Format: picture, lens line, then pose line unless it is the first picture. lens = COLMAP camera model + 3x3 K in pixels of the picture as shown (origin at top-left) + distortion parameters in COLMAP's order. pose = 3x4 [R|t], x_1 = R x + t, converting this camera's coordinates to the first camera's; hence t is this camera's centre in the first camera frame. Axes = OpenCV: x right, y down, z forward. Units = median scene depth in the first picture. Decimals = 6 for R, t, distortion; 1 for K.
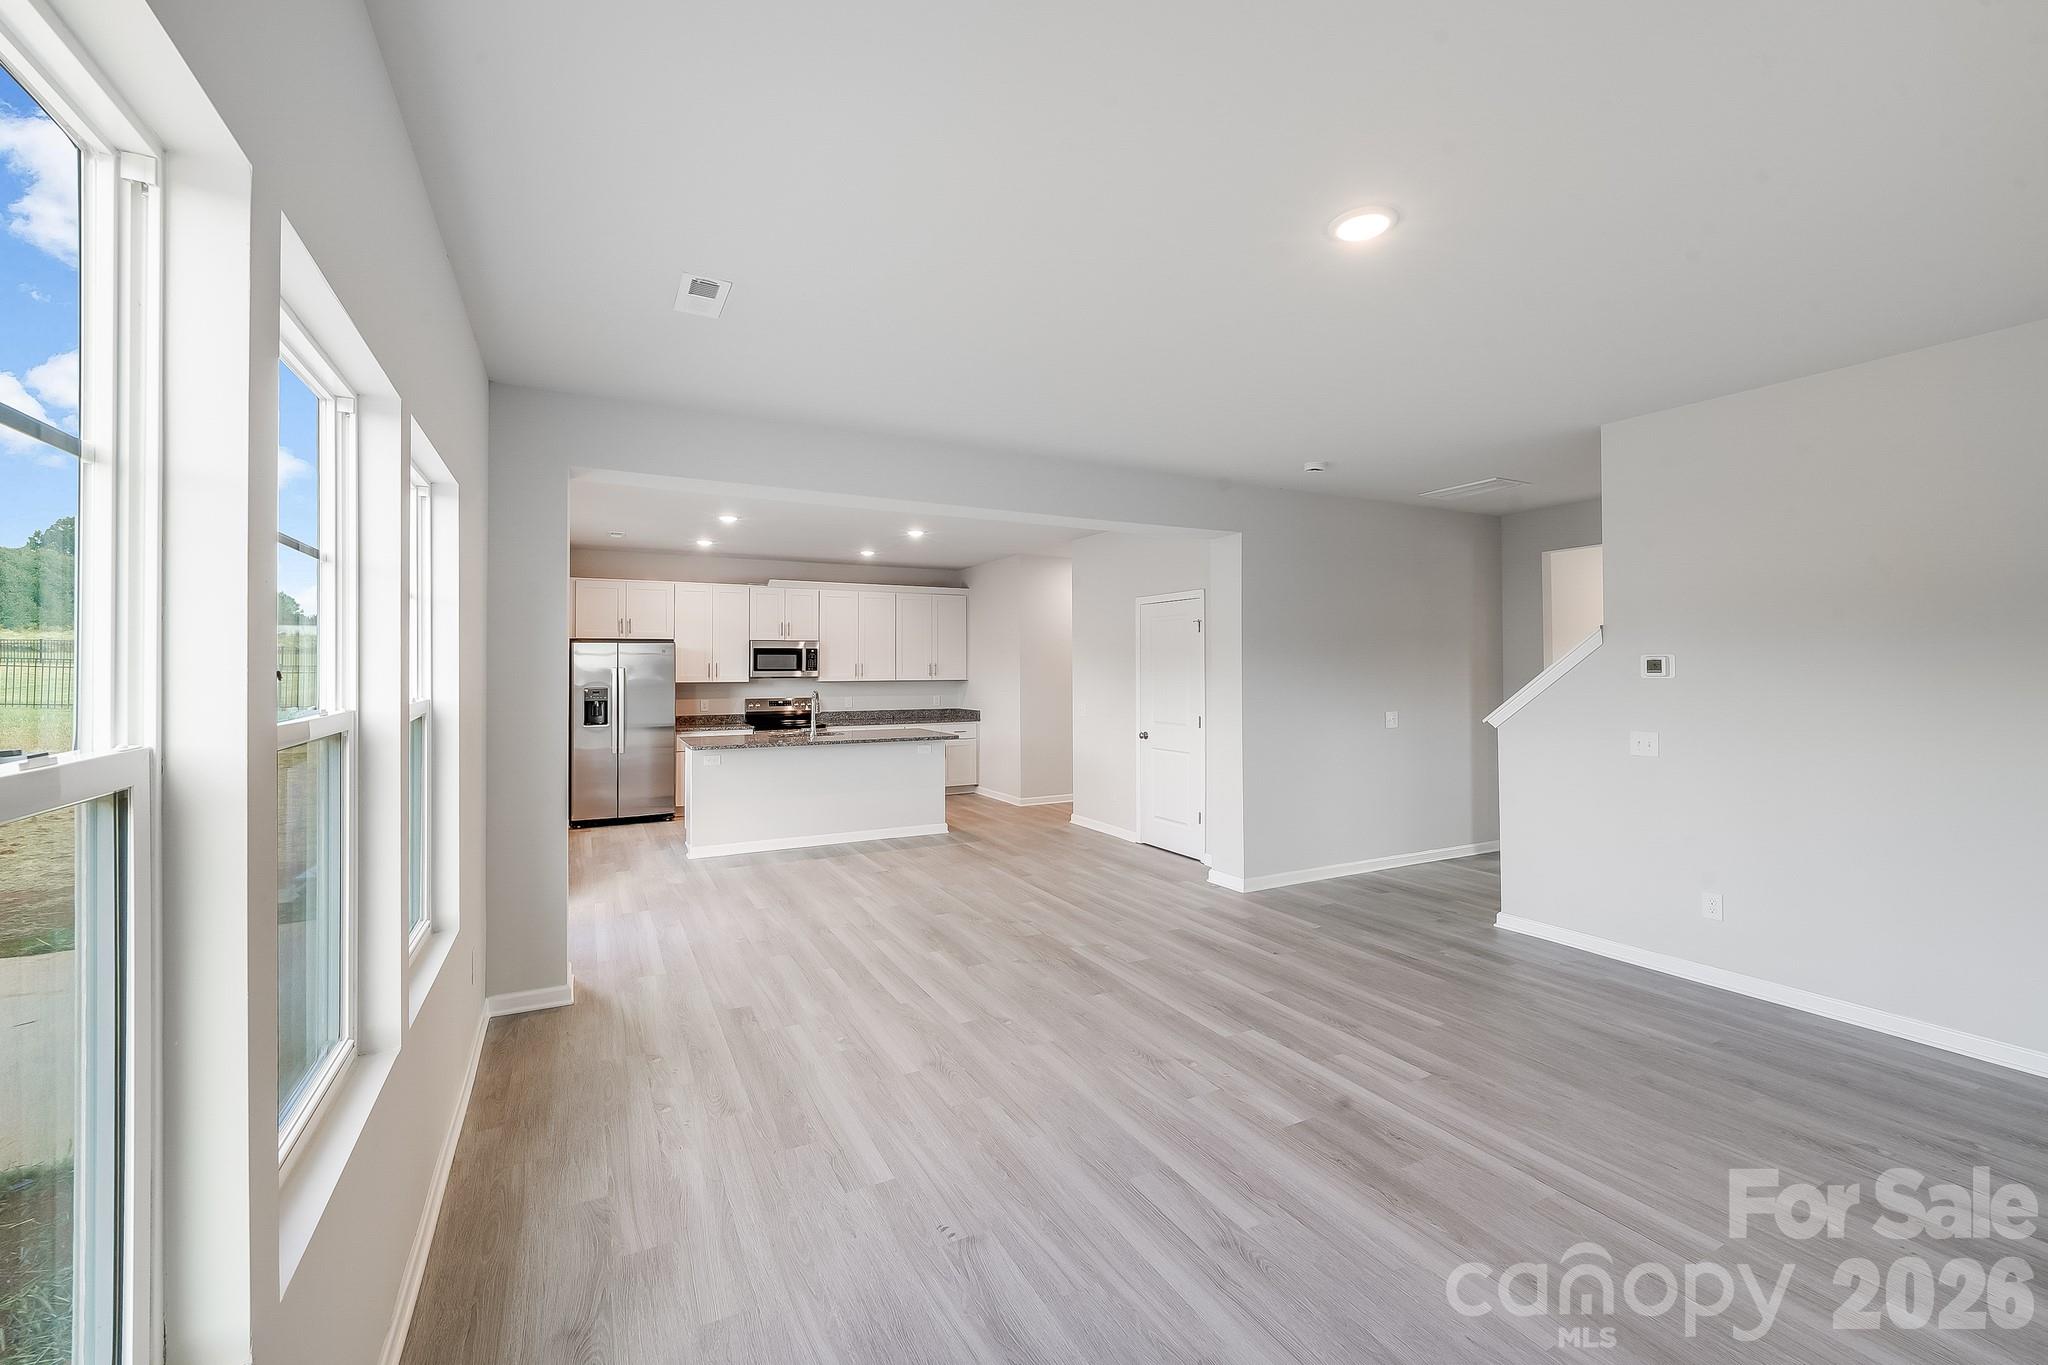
lens RADIAL K [[827.1, 0, 1017.8], [0, 827.1, 659.4], [0, 0, 1]] dist [0.001152, -0.000070]
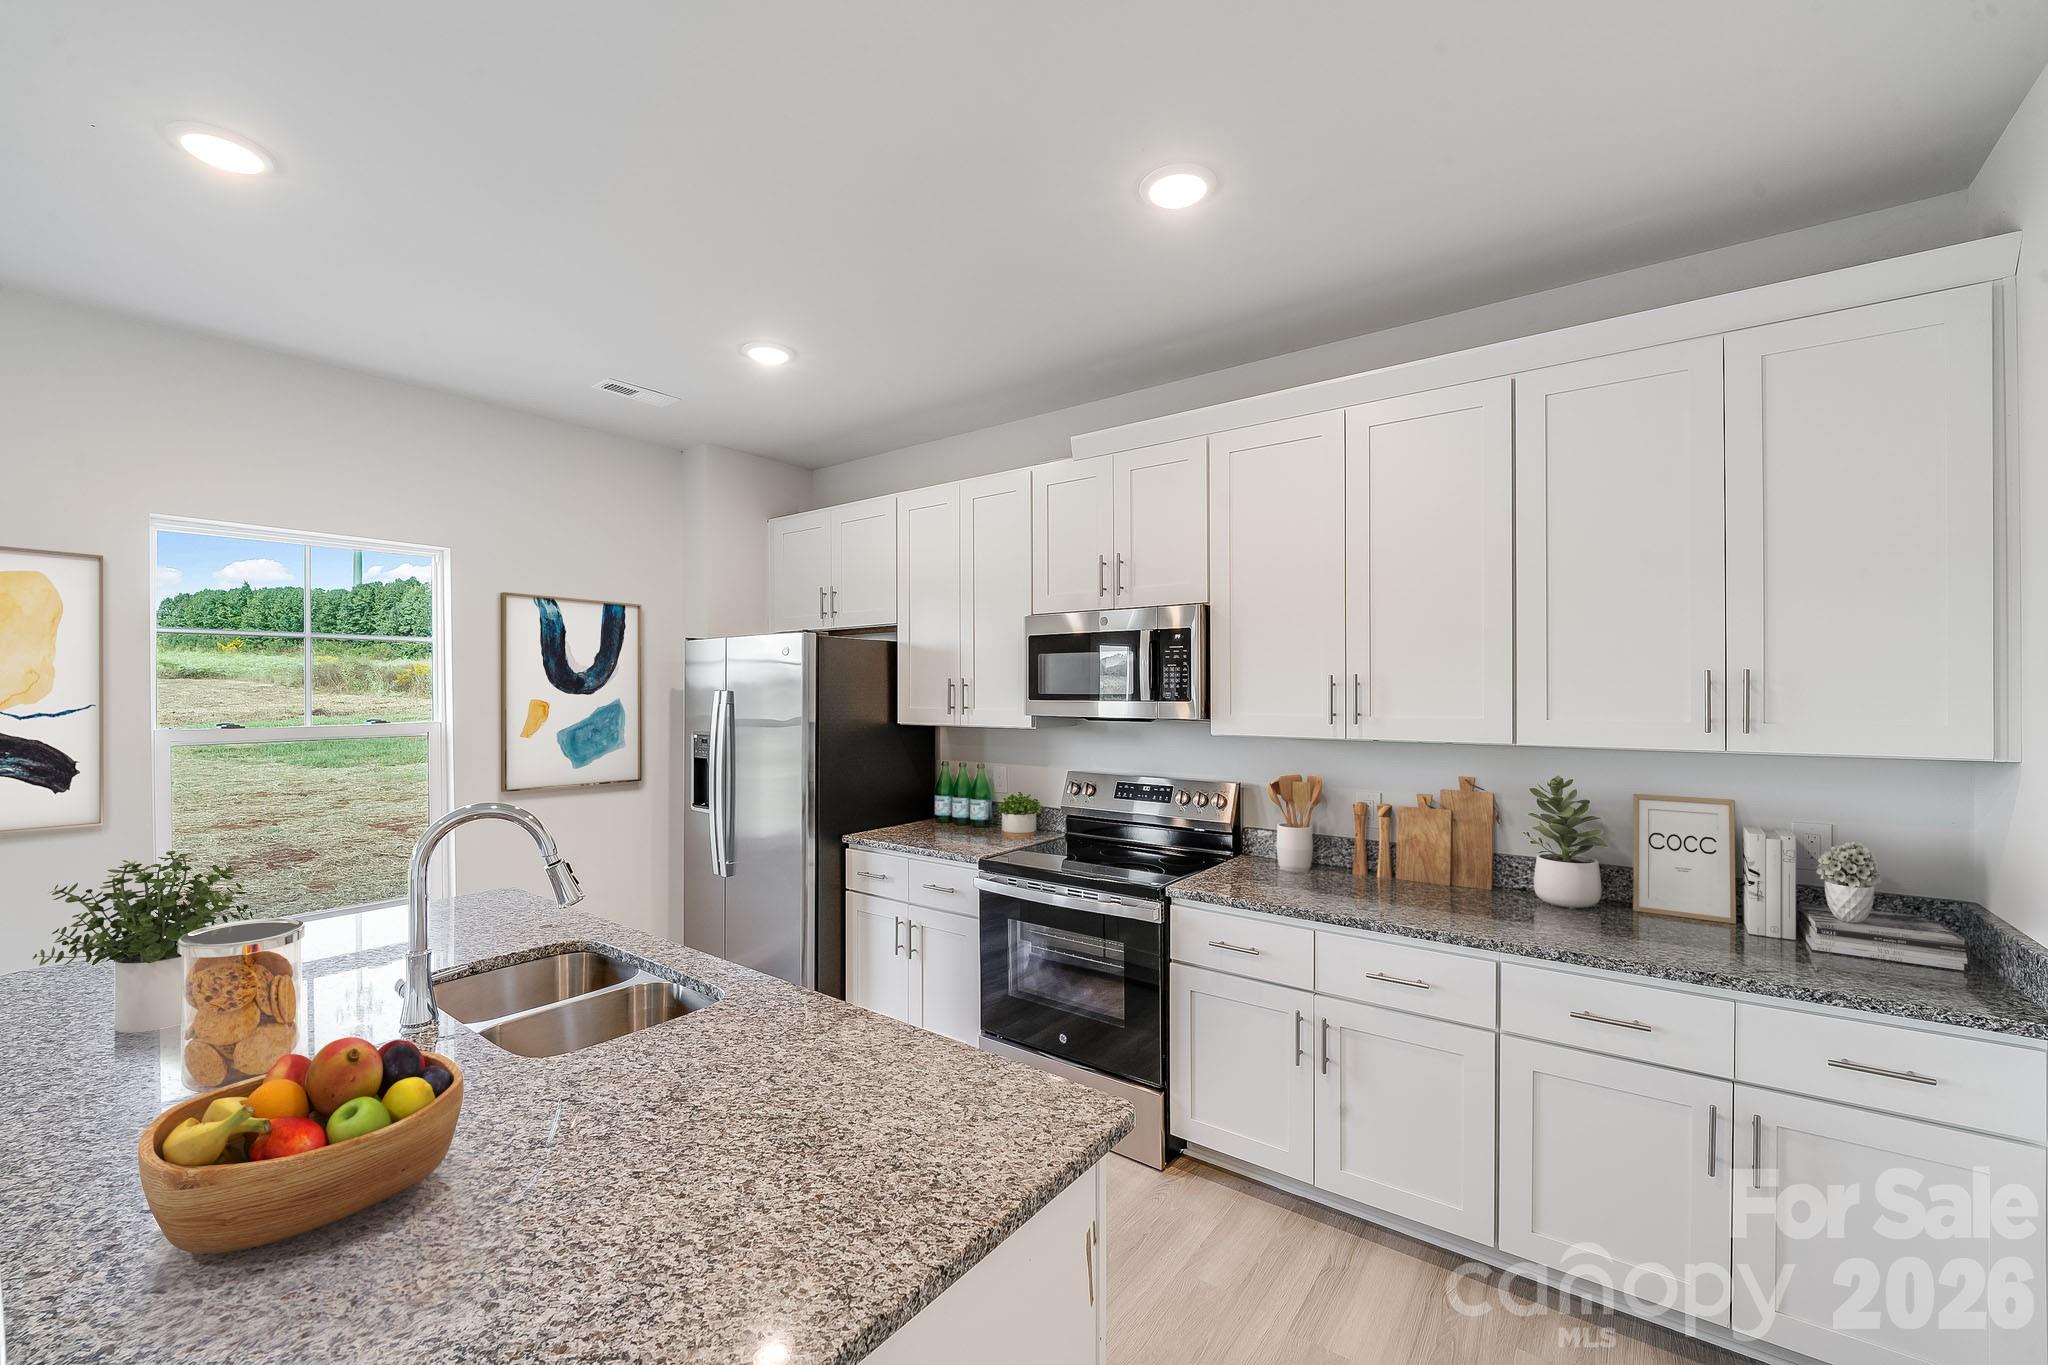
lens RADIAL K [[831.7, 0, 1017.7], [0, 831.7, 691.8], [0, 0, 1]] dist [-0.009130, -0.000373]
pose [[0.426819, 0.007849, -0.904303, 0.007856], [0.012921, 0.999807, 0.014776, 0.006284], [0.904245, -0.017991, 0.426636, 0.982163]]
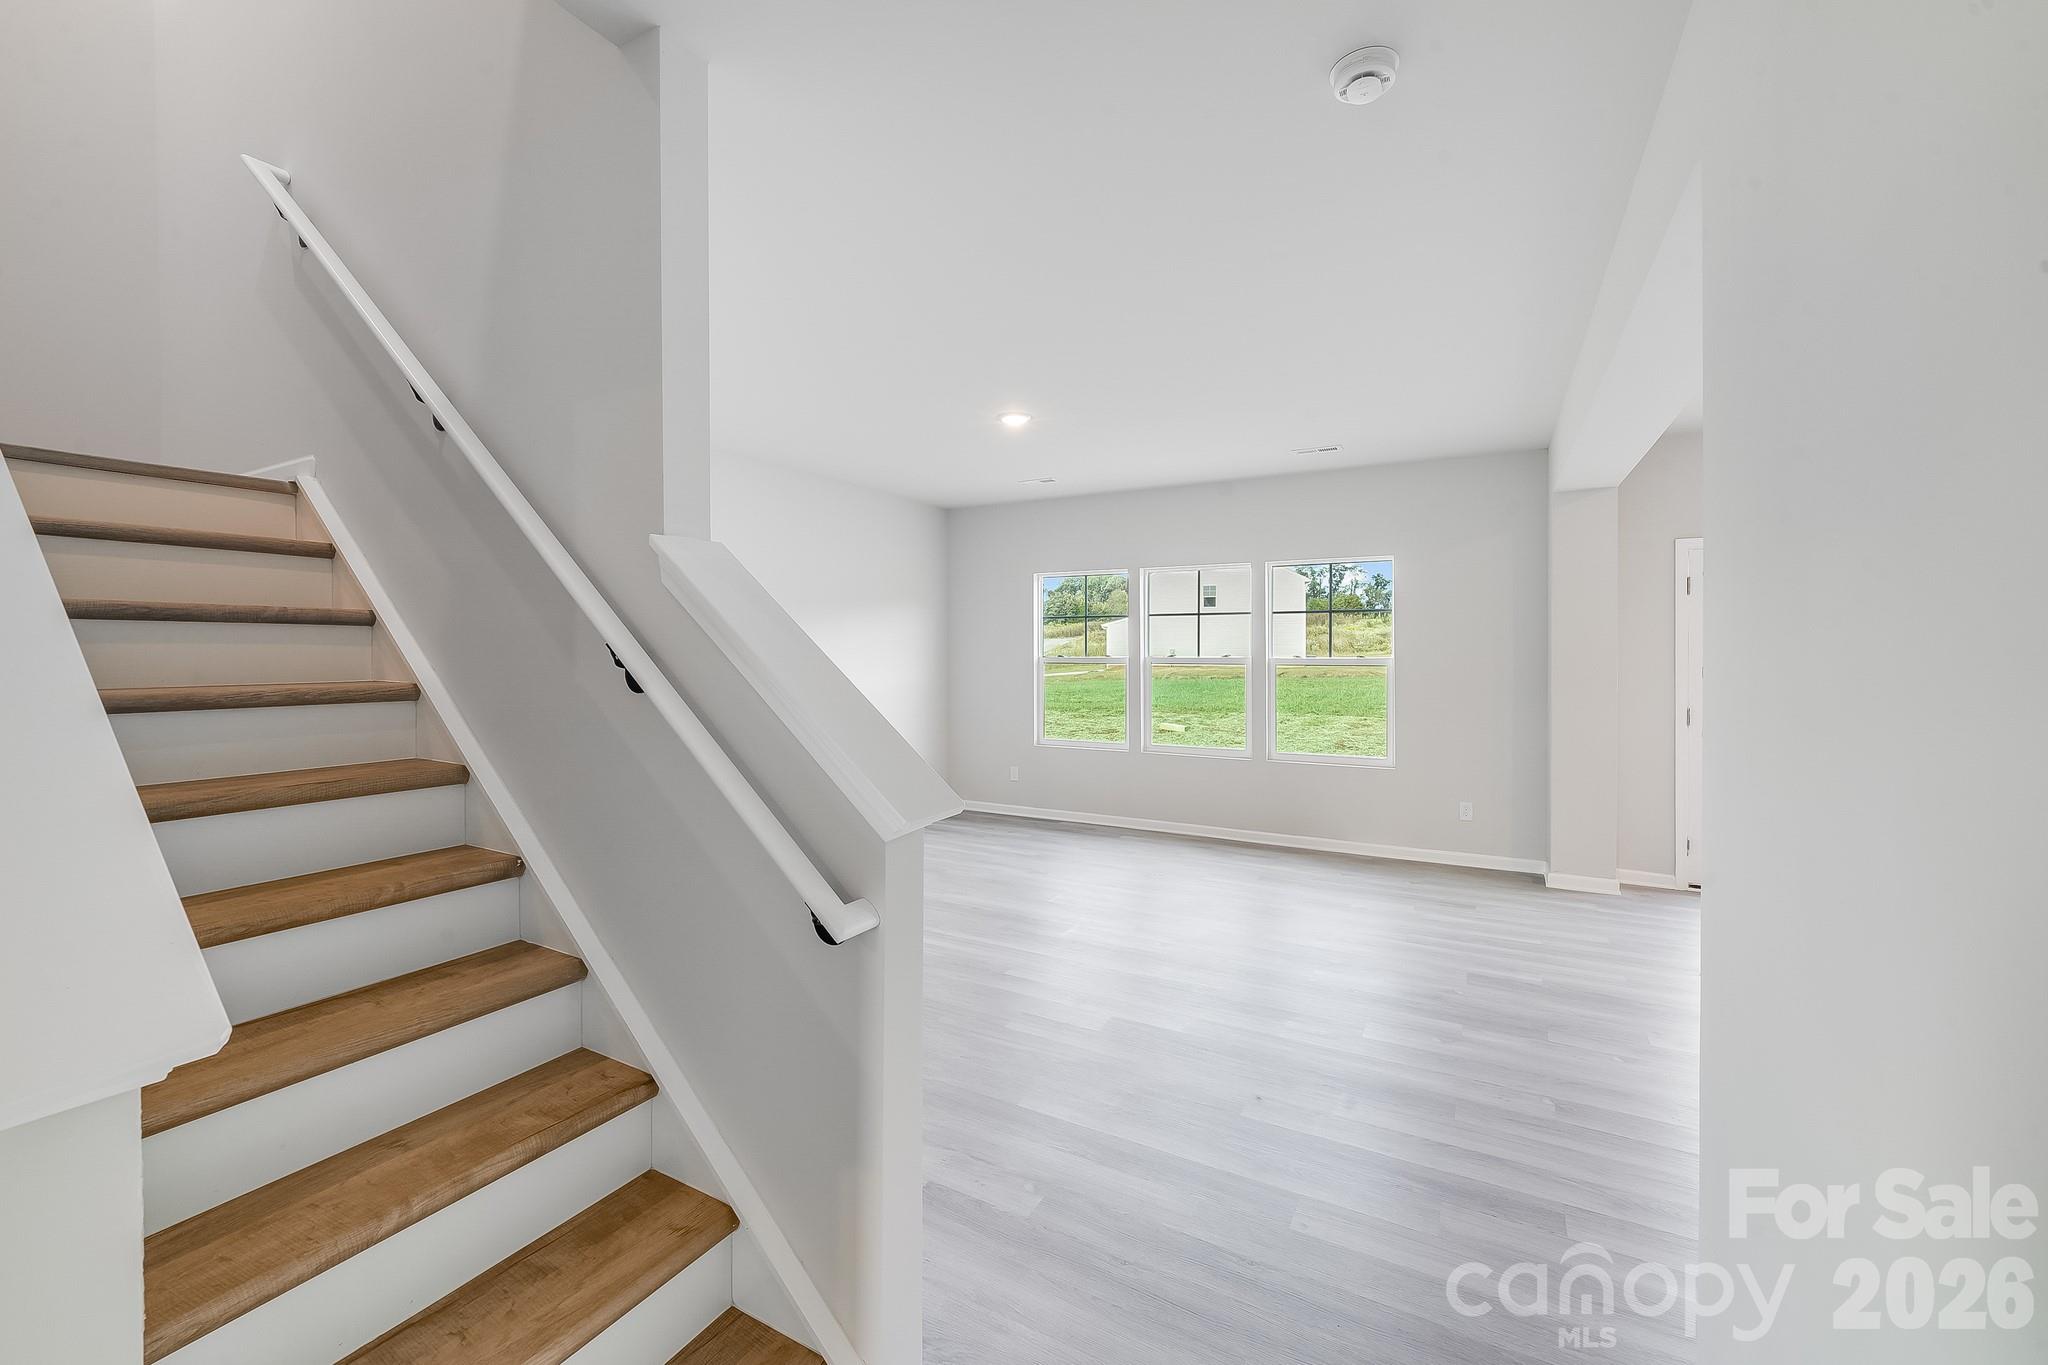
lens RADIAL K [[827.1, 0, 1017.8], [0, 827.1, 659.4], [0, 0, 1]] dist [0.001152, -0.000070]
pose [[-0.838858, 0.012788, -0.544200, 0.448464], [0.012838, 0.999911, 0.003708, 0.010589], [0.544199, -0.003876, -0.838947, 0.799377]]
